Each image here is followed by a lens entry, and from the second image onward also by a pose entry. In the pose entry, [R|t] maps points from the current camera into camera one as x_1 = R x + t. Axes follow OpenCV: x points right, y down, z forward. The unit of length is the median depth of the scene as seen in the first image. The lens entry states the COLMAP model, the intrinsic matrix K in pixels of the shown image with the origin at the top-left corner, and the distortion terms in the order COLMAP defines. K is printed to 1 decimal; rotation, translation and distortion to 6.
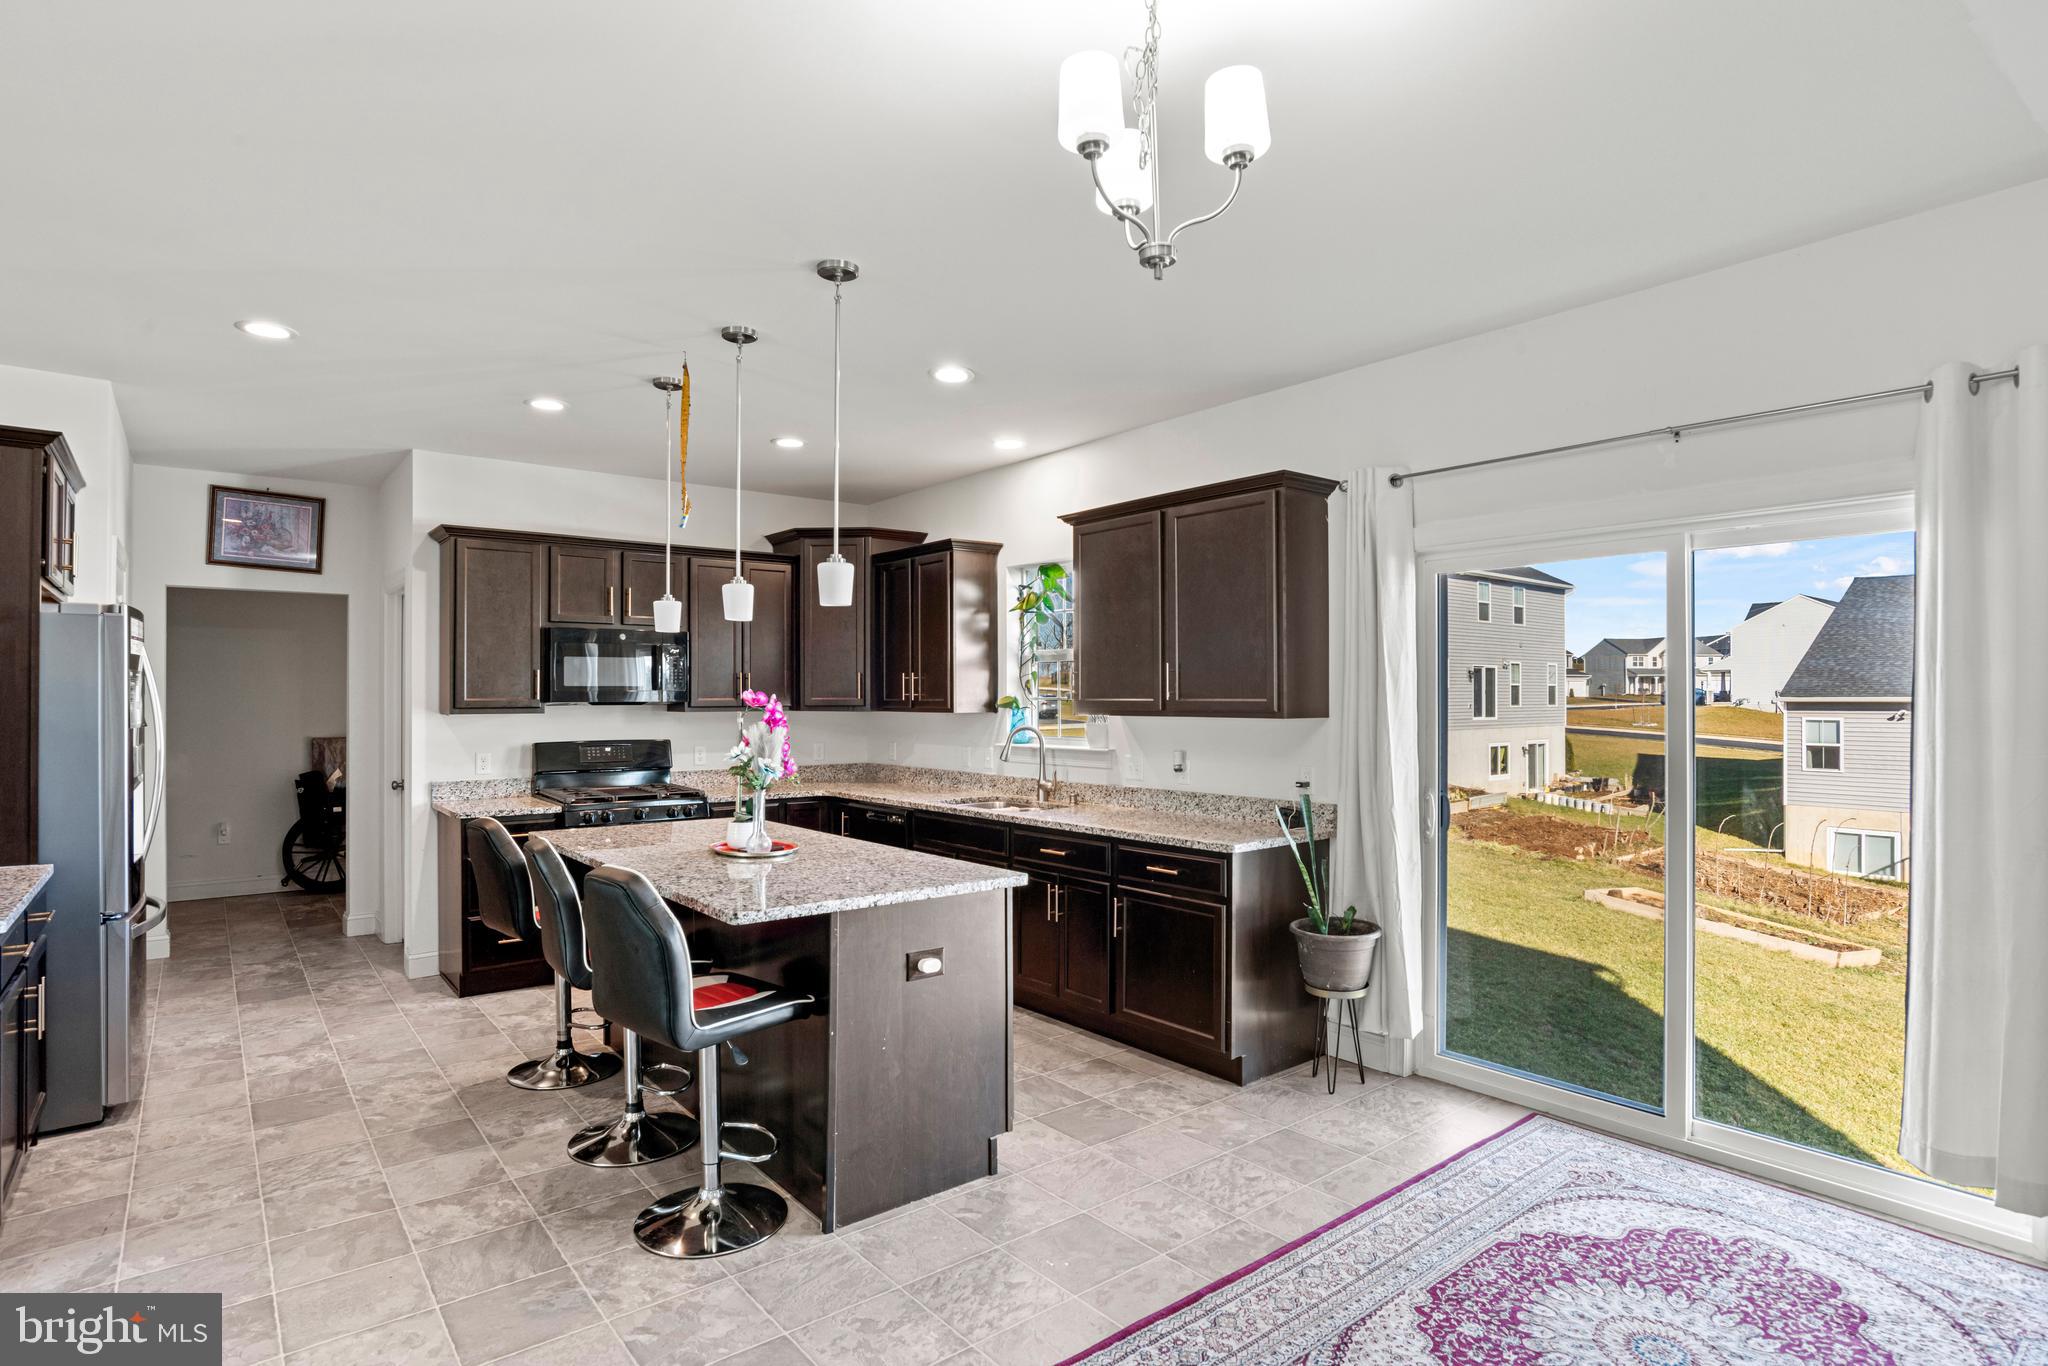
lens RADIAL K [[1057.2, 0, 1020.9], [0, 1057.2, 693.0], [0, 0, 1]] dist [-0.038992, -0.000502]
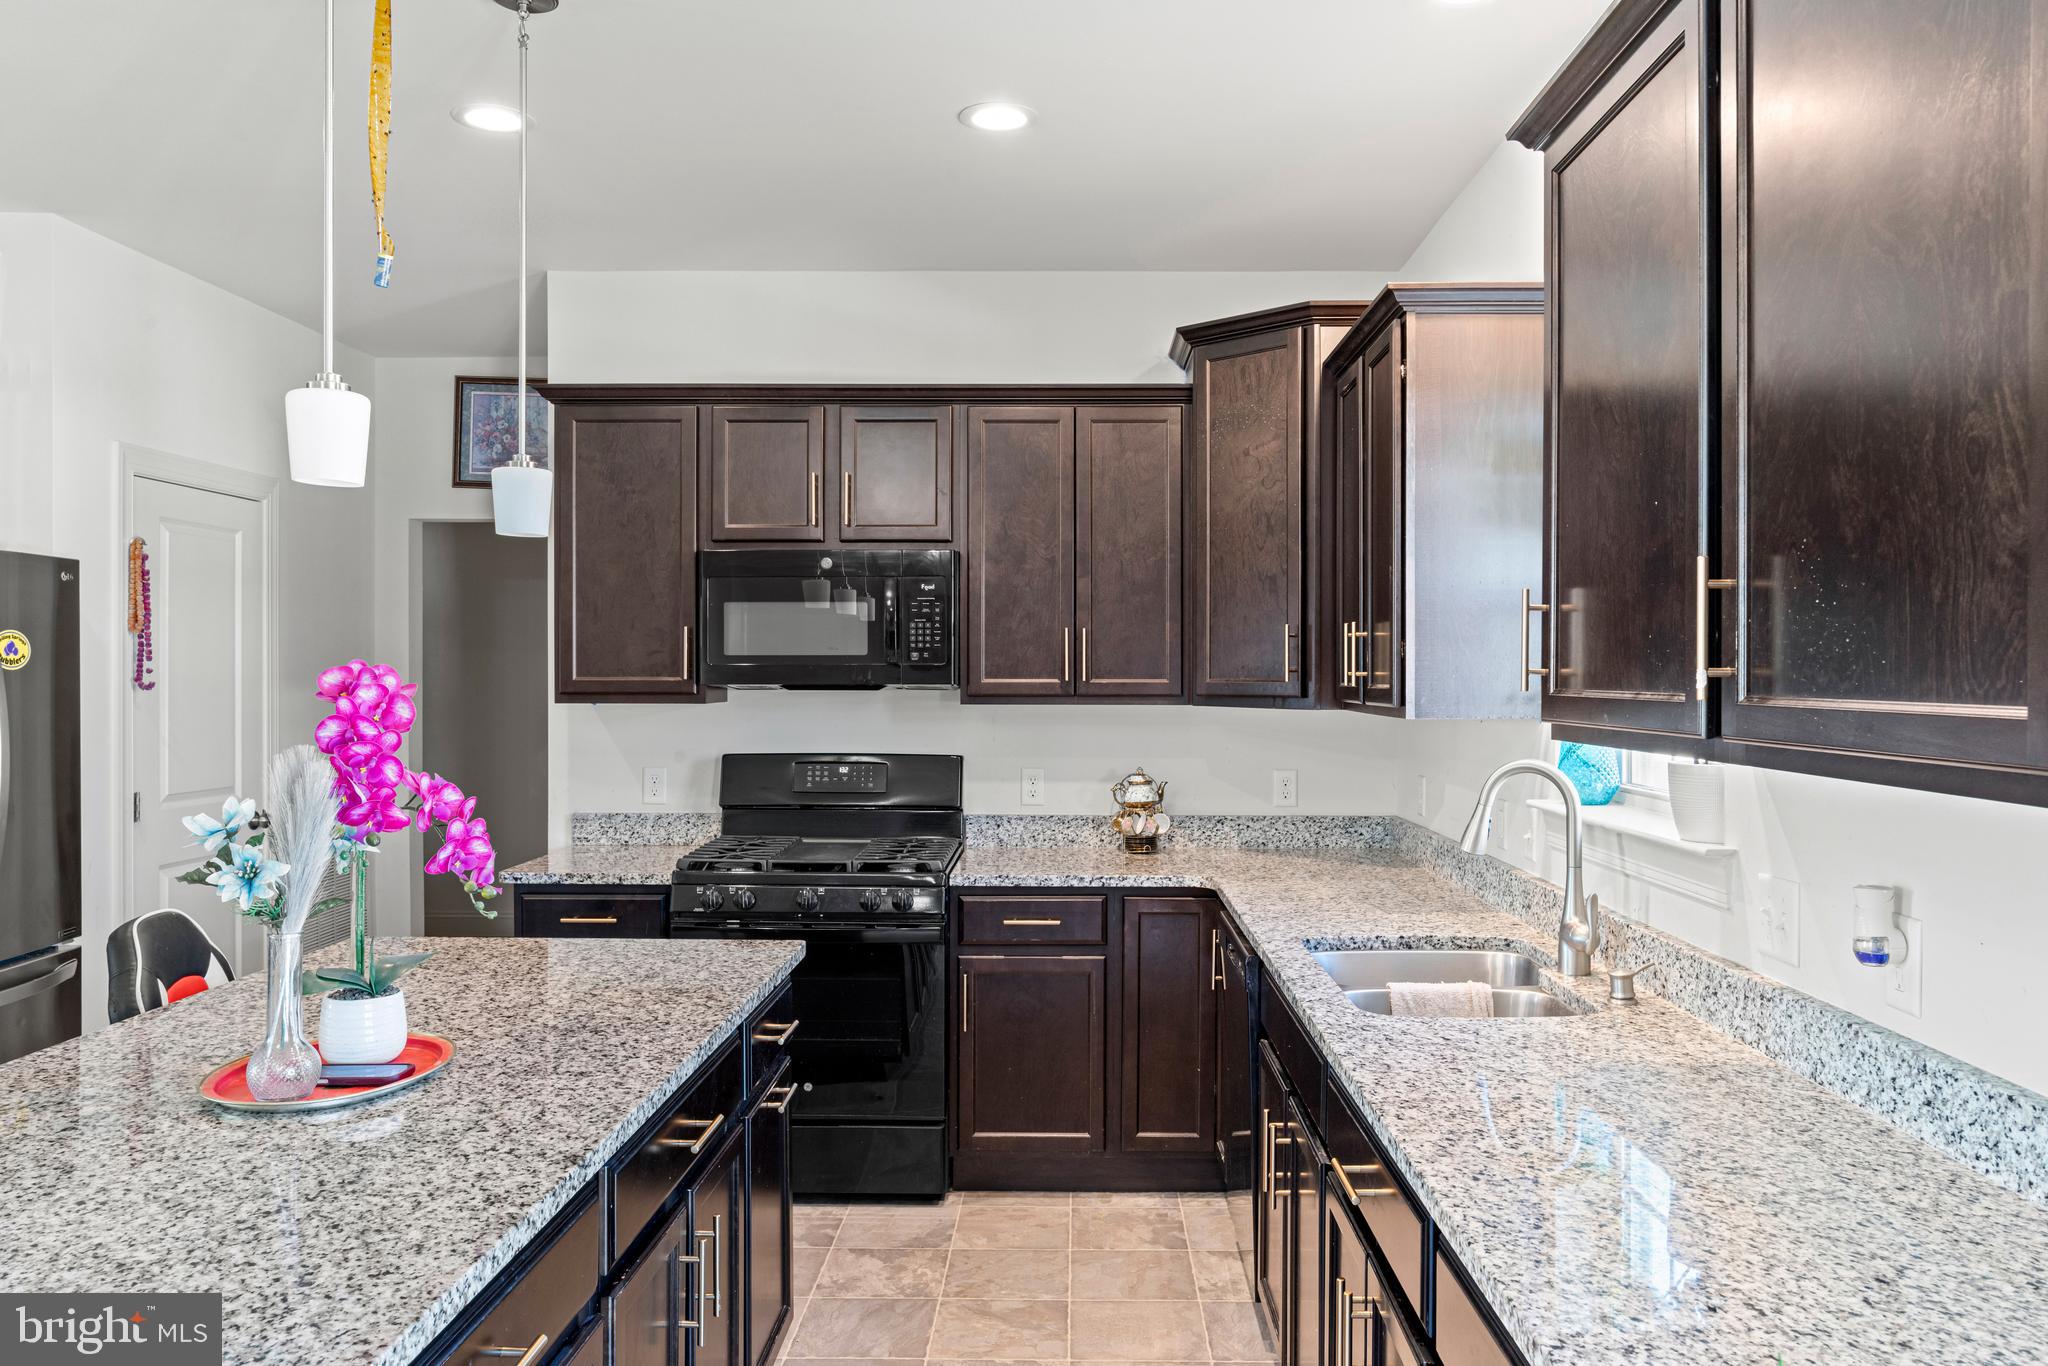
lens RADIAL K [[1492.7, 0, 1025.5], [0, 1492.7, 683.8], [0, 0, 1]] dist [-0.000771, 0.000826]
pose [[0.761519, 0.007923, -0.648094, 0.236832], [-0.002411, 0.999953, 0.009391, 0.001154], [0.648138, -0.005589, 0.761503, 0.589179]]
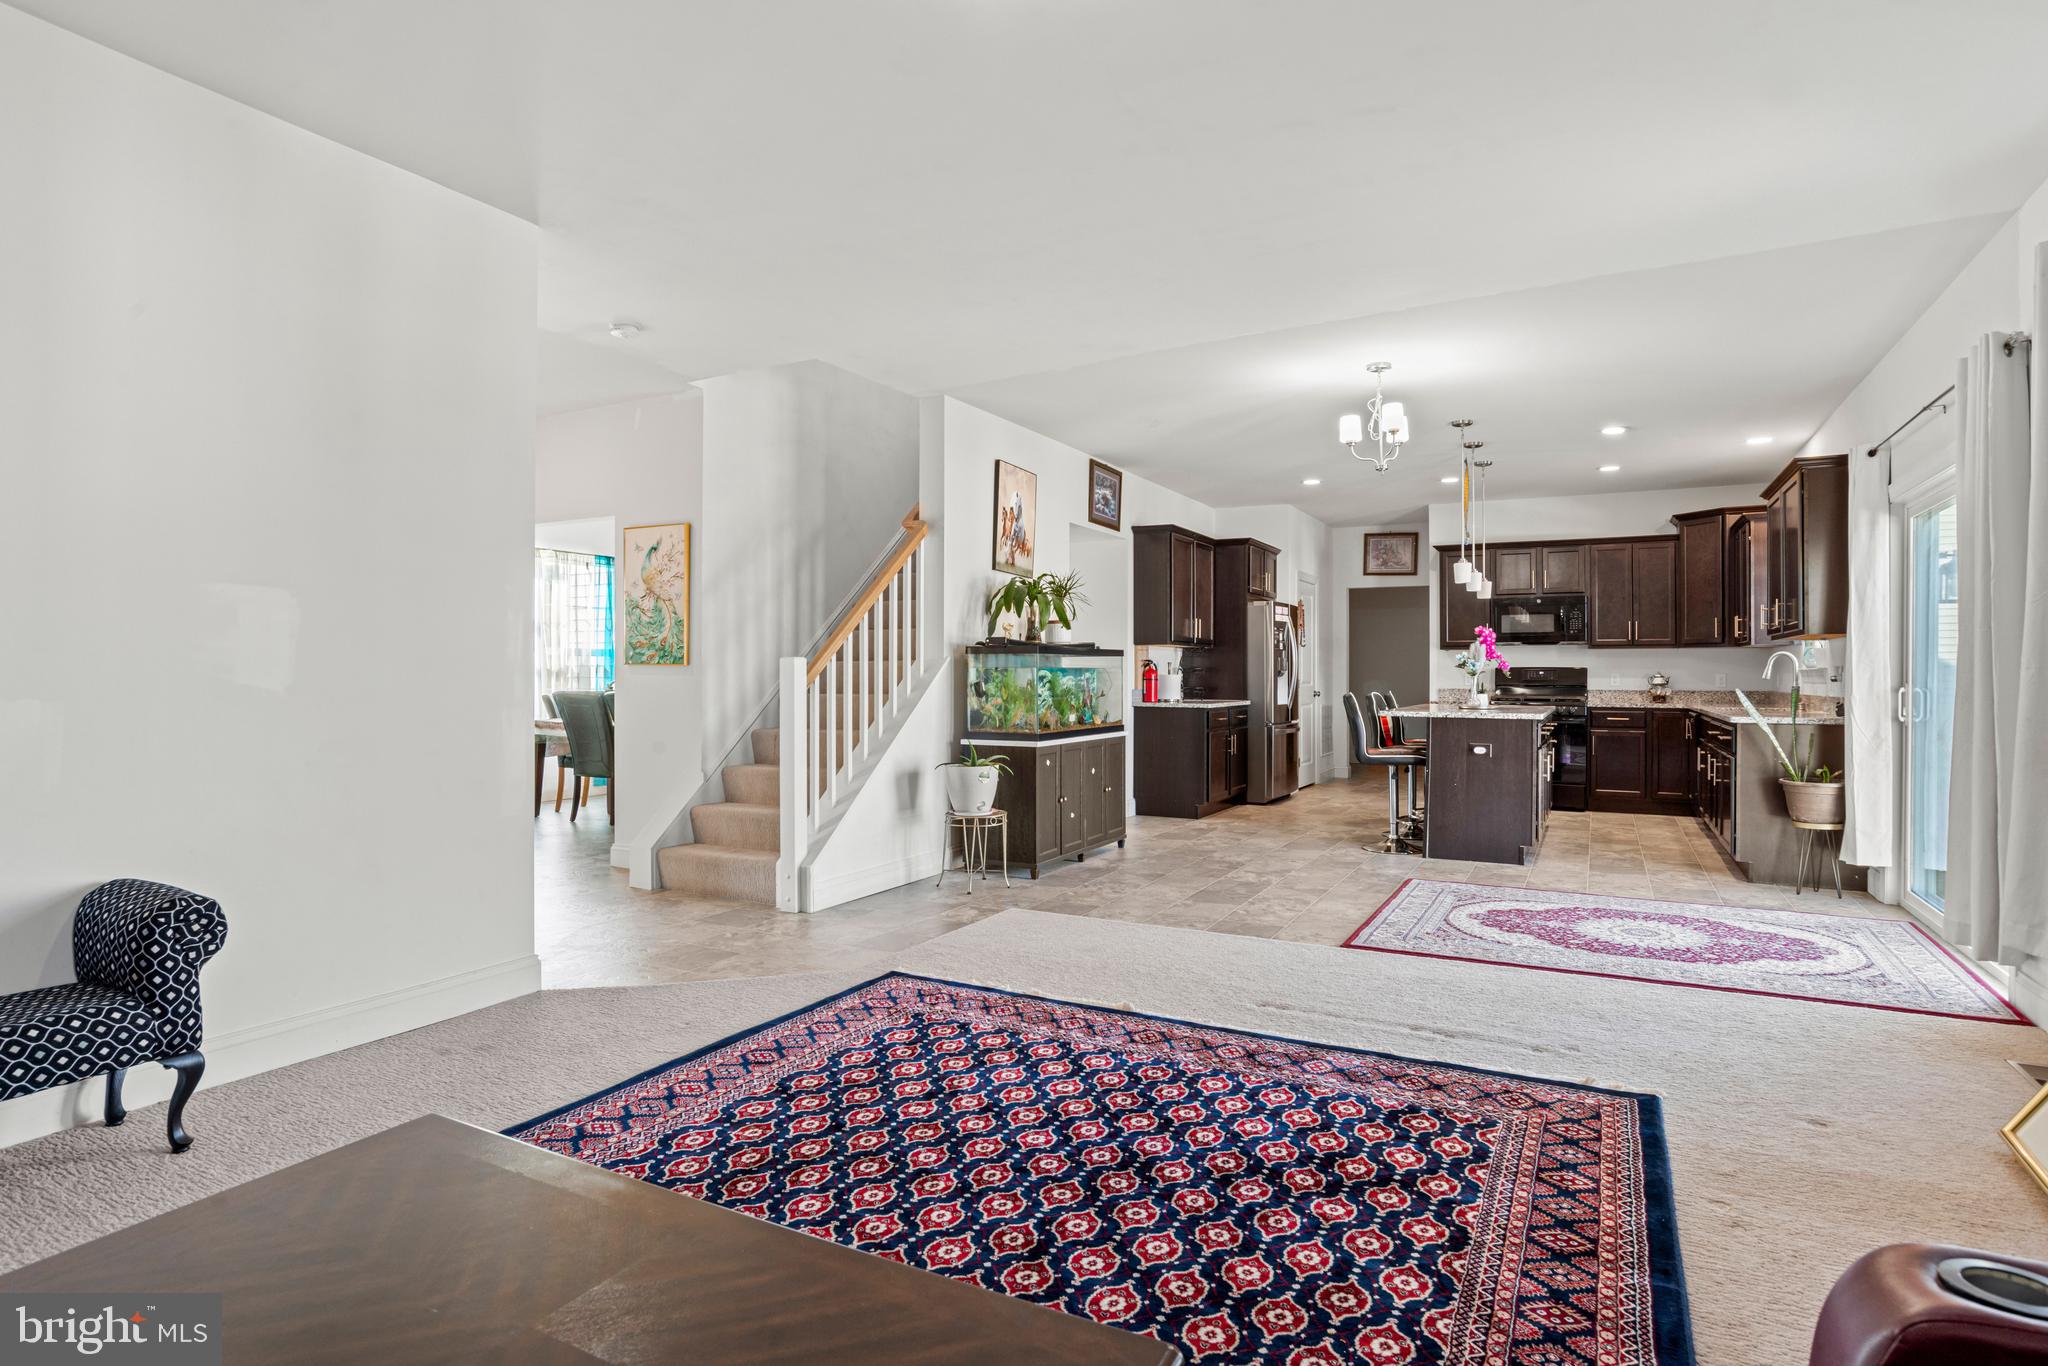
lens RADIAL K [[1057.2, 0, 1019.1], [0, 1057.2, 668.5], [0, 0, 1]] dist [-0.038992, -0.000502]
pose [[0.382624, -0.000615, -0.923904, 0.971280], [0.000198, 1.000000, -0.000583, 0.061241], [0.923904, 0.000040, 0.382624, -0.425837]]
